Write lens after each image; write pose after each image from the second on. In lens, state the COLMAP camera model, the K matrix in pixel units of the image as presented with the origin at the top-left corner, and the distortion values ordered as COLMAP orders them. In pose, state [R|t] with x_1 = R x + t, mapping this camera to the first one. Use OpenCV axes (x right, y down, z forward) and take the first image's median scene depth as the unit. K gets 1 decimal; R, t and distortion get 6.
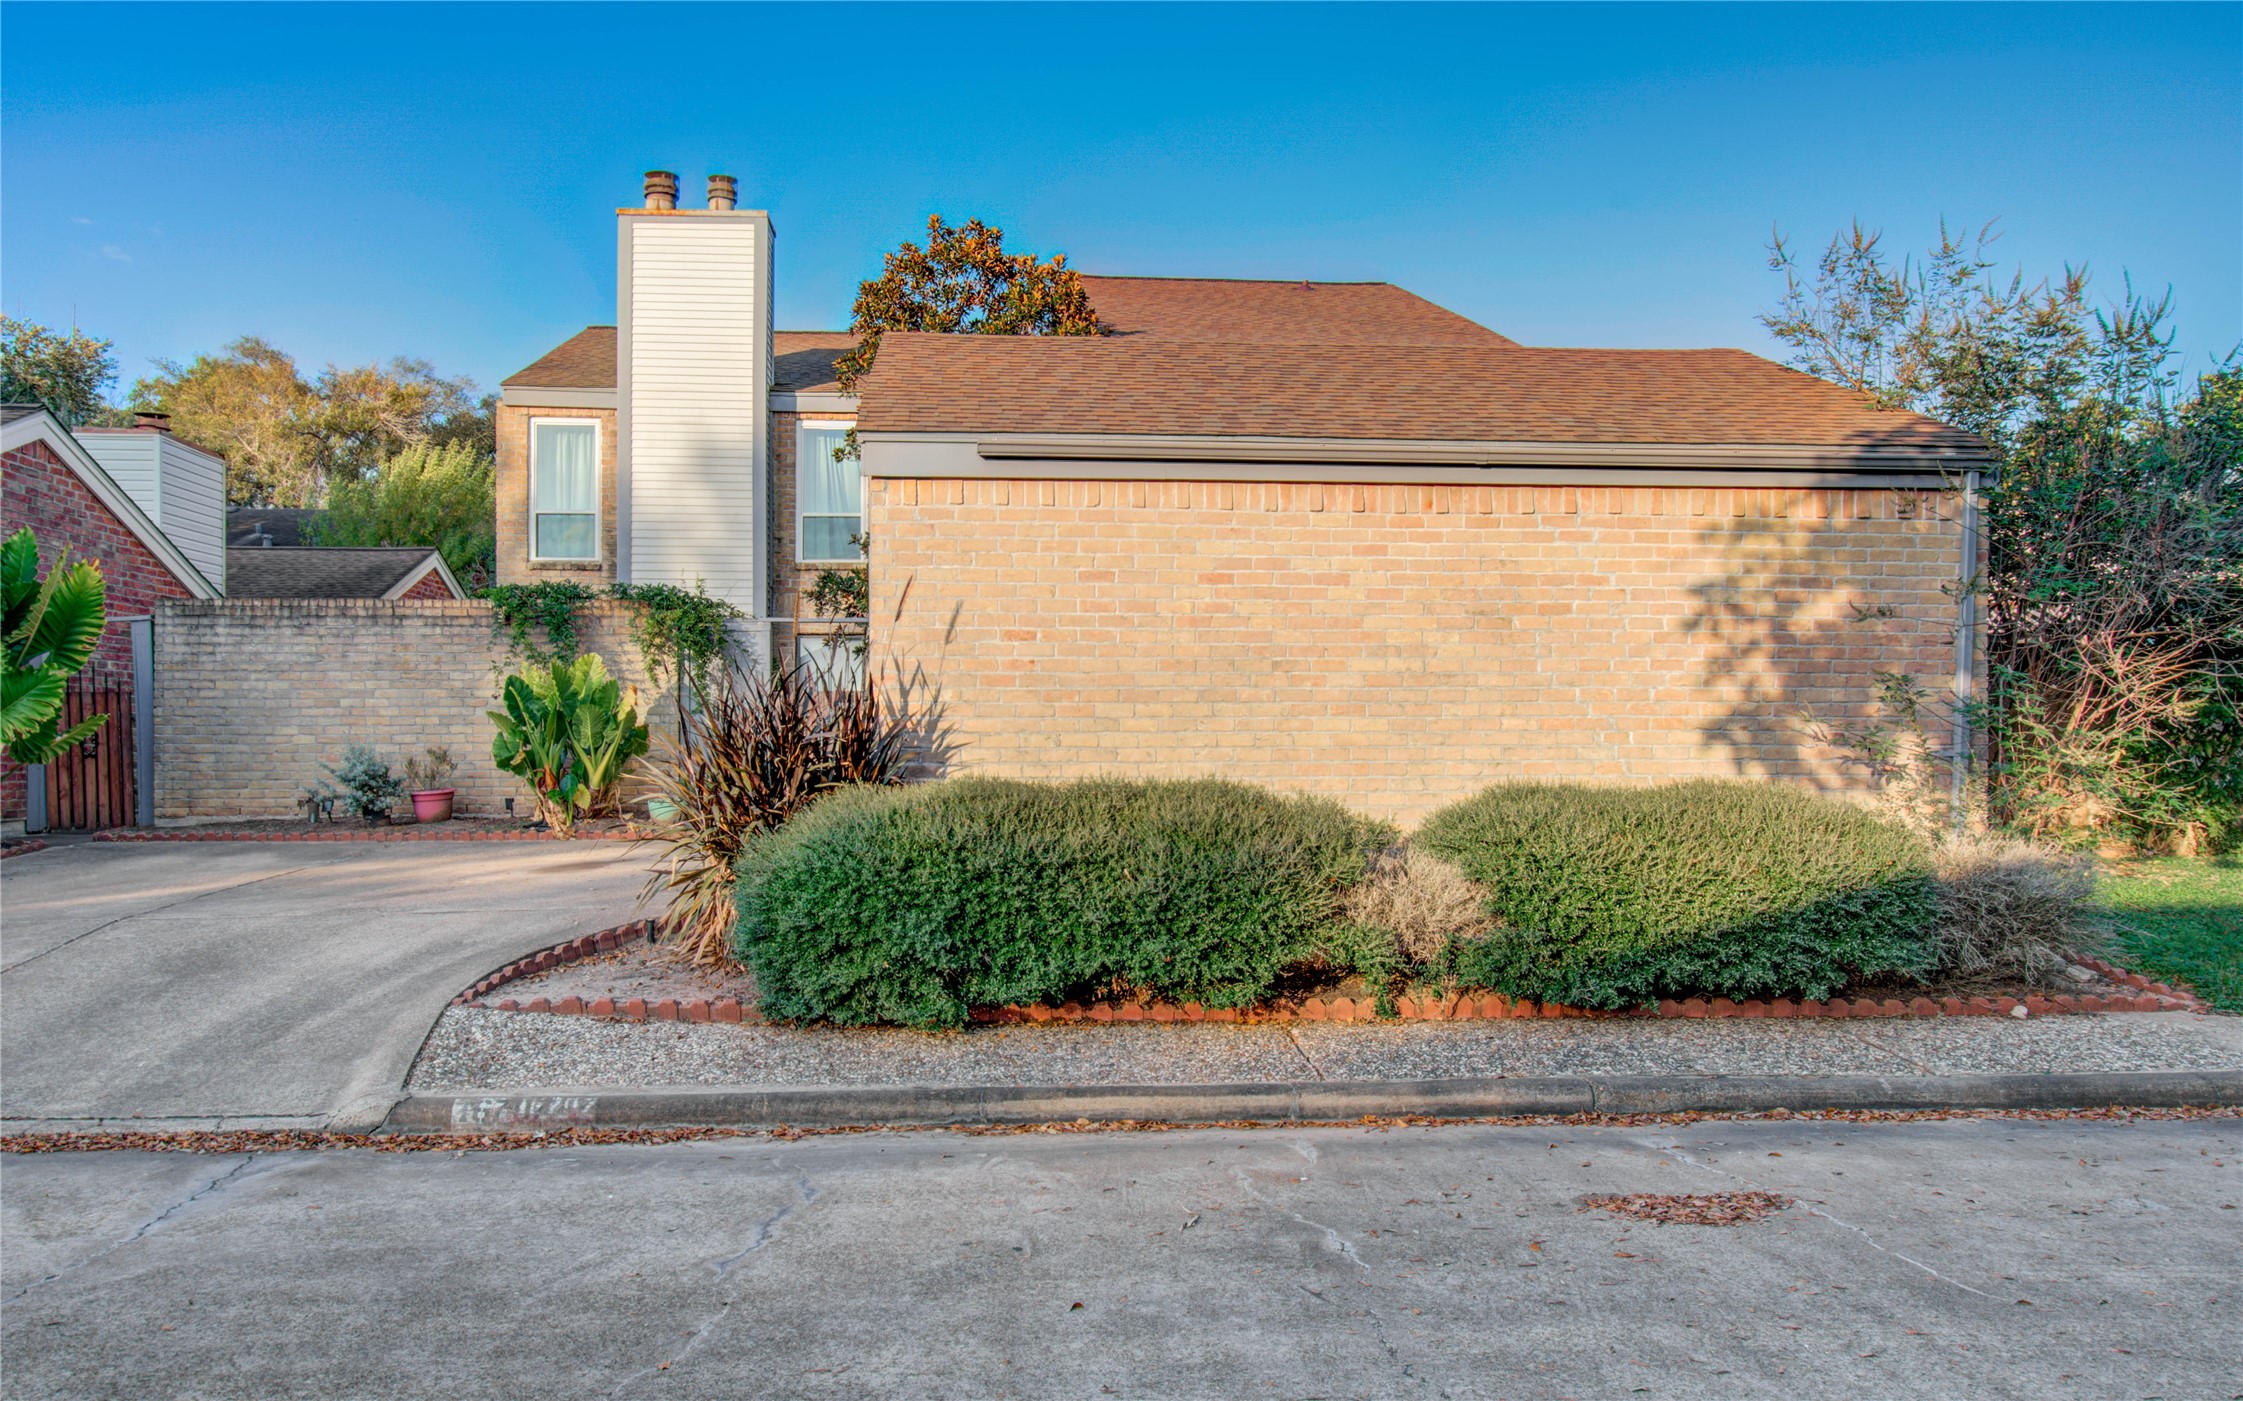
lens RADIAL K [[1596.5, 0, 1118.8], [0, 1596.5, 700.7], [0, 0, 1]] dist [-0.011367, 0.008345]
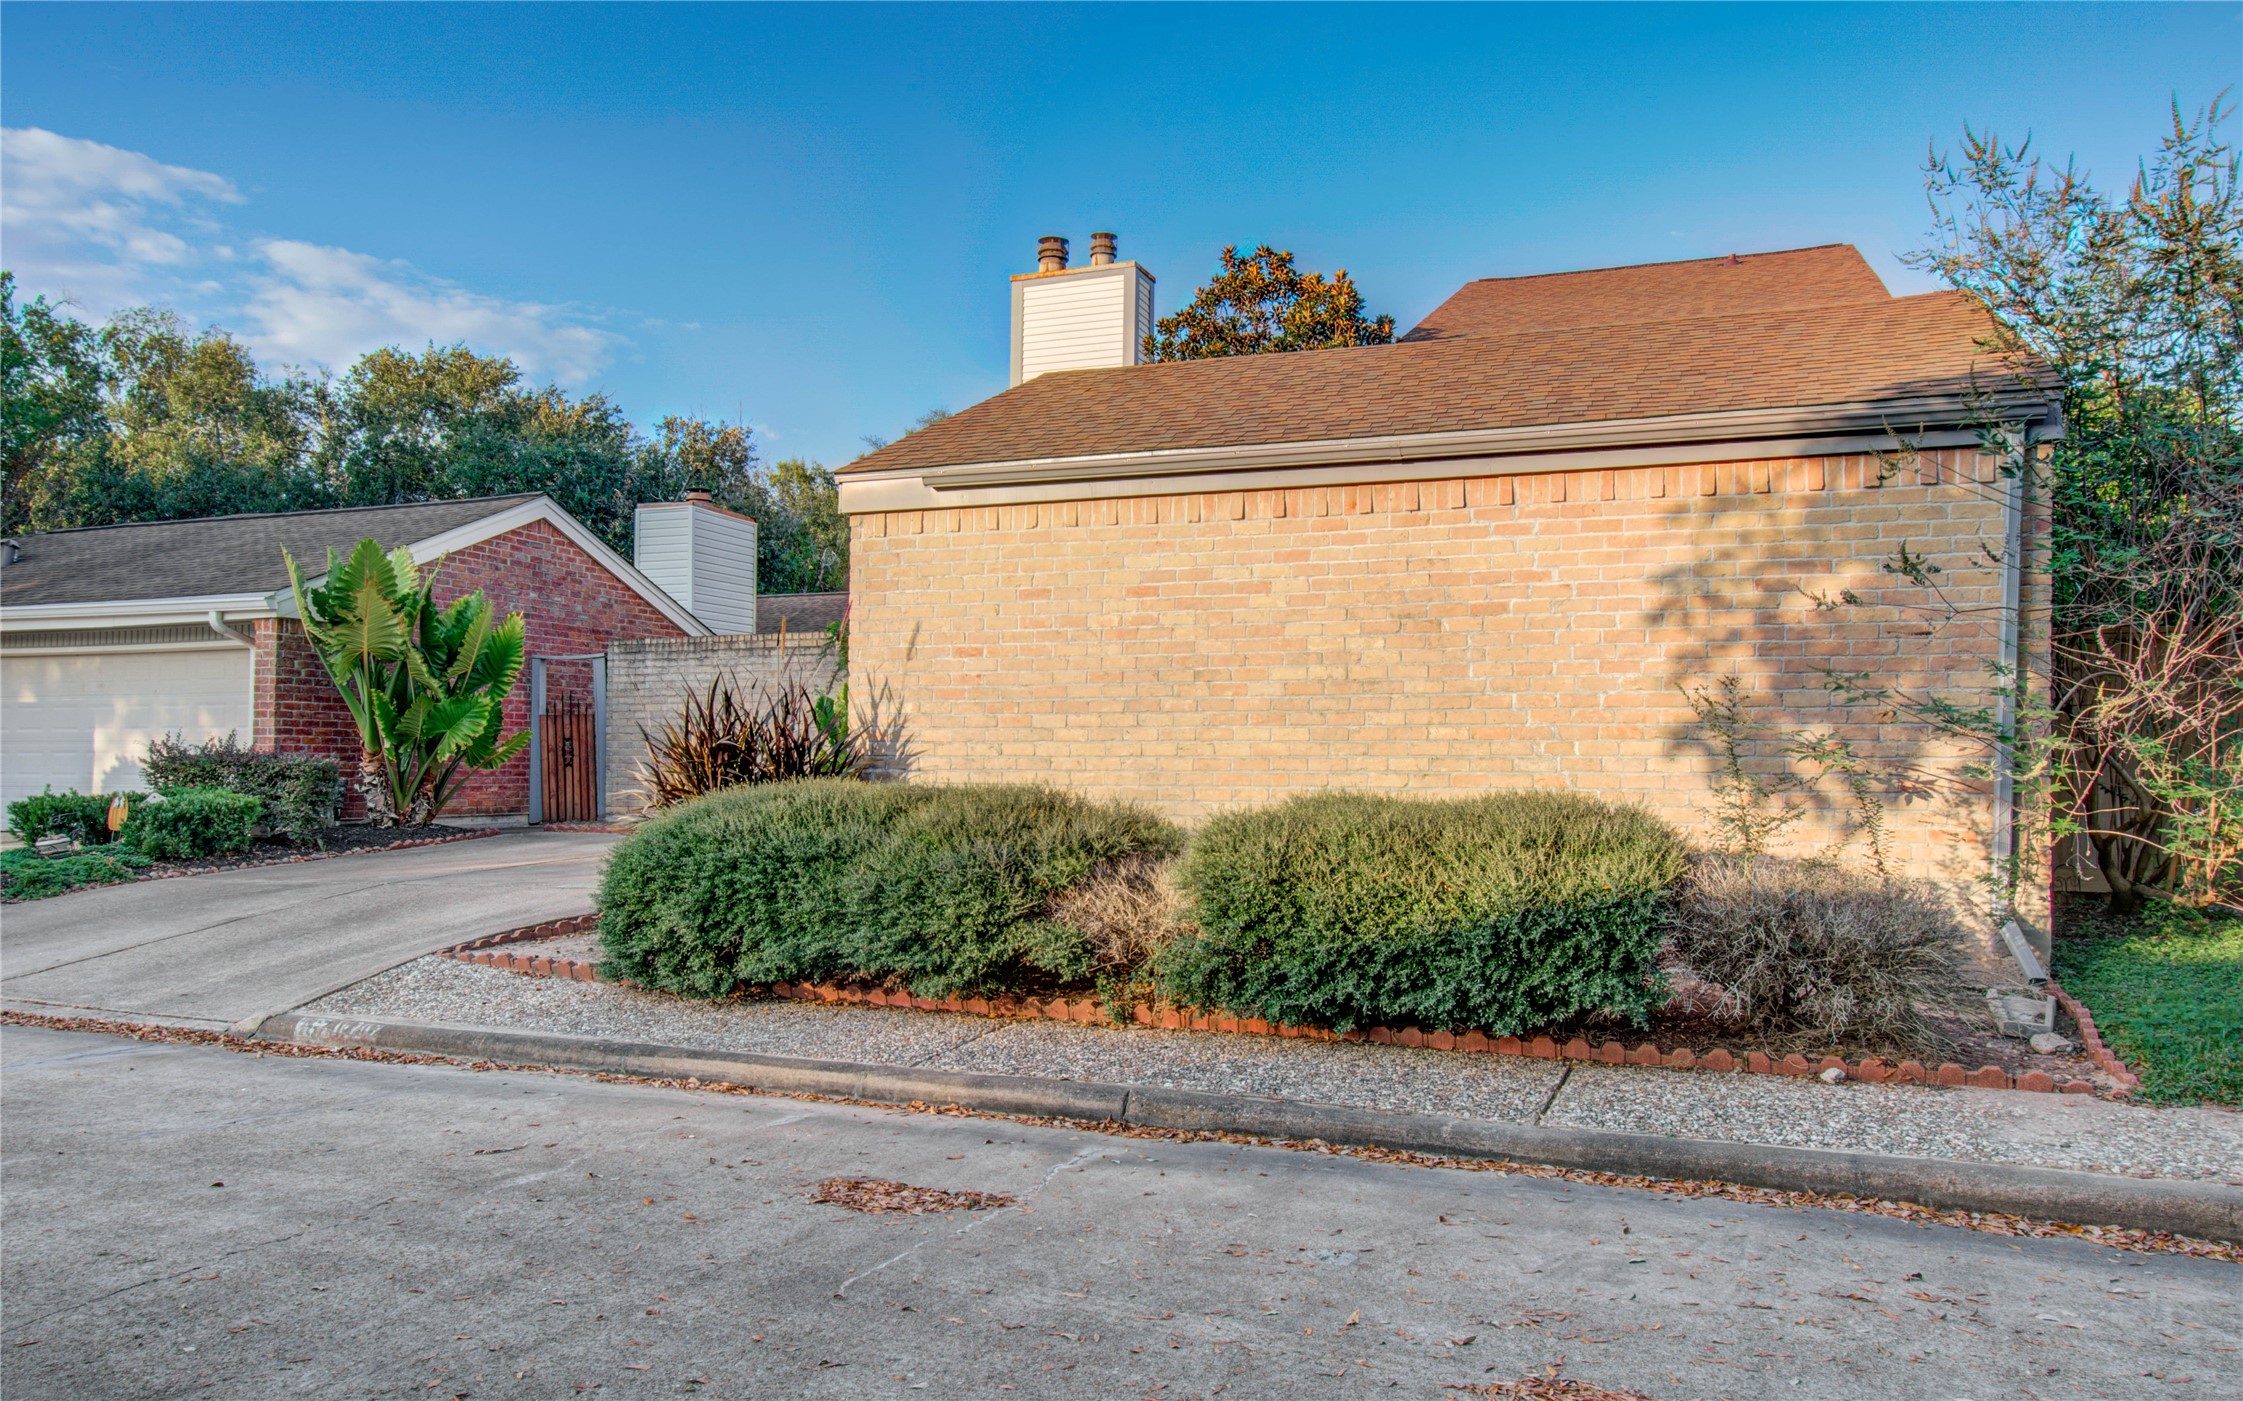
lens RADIAL K [[1596.5, 0, 1117.6], [0, 1596.5, 703.5], [0, 0, 1]] dist [-0.011367, 0.008345]
pose [[0.899487, -0.011384, -0.436799, 0.495409], [0.006189, 0.999892, -0.013315, 0.008795], [0.436903, 0.009273, 0.899461, 0.074022]]
